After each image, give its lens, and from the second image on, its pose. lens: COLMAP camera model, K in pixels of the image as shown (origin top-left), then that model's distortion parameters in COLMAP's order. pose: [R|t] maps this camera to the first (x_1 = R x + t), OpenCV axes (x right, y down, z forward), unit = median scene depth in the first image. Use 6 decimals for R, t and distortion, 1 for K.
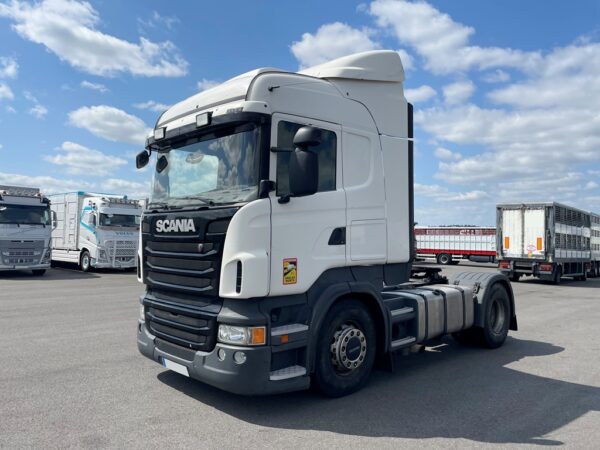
lens RADIAL K [[453.0, 0, 291.4], [0, 453.0, 222.5], [0, 0, 1]] dist [0.058248, -0.001145]
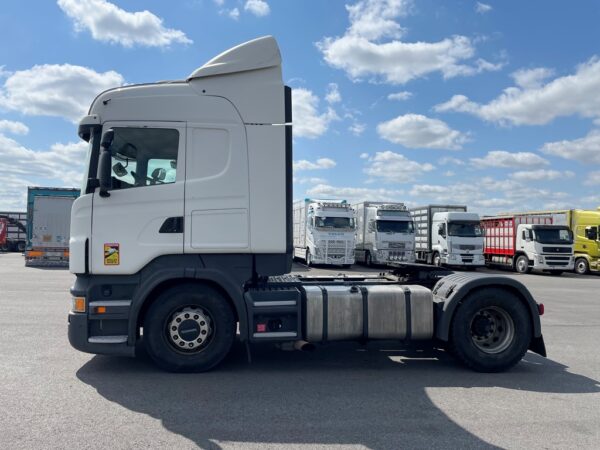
lens RADIAL K [[448.5, 0, 302.1], [0, 448.5, 228.0], [0, 0, 1]] dist [0.086693, -0.105842]
pose [[0.807541, -0.011833, -0.589693, 0.881298], [0.014191, 0.999899, -0.000631, 0.037421], [0.589641, -0.007859, 0.807627, 0.270541]]
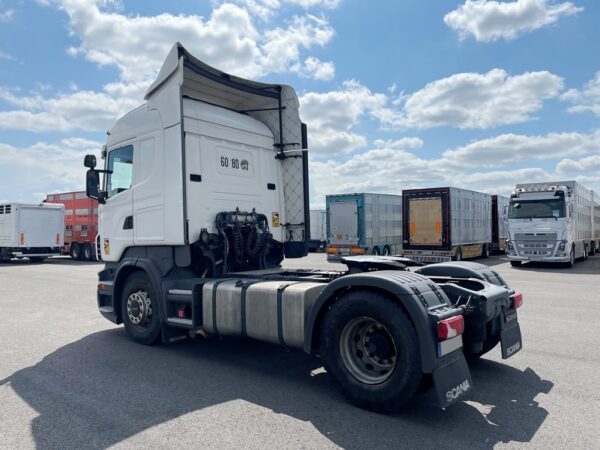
lens RADIAL K [[448.5, 0, 302.1], [0, 448.5, 228.0], [0, 0, 1]] dist [0.086693, -0.105842]
pose [[0.140950, -0.028000, -0.989621, 1.344322], [0.045934, 0.998708, -0.021715, 0.087197], [0.988951, -0.042396, 0.142054, 1.167362]]
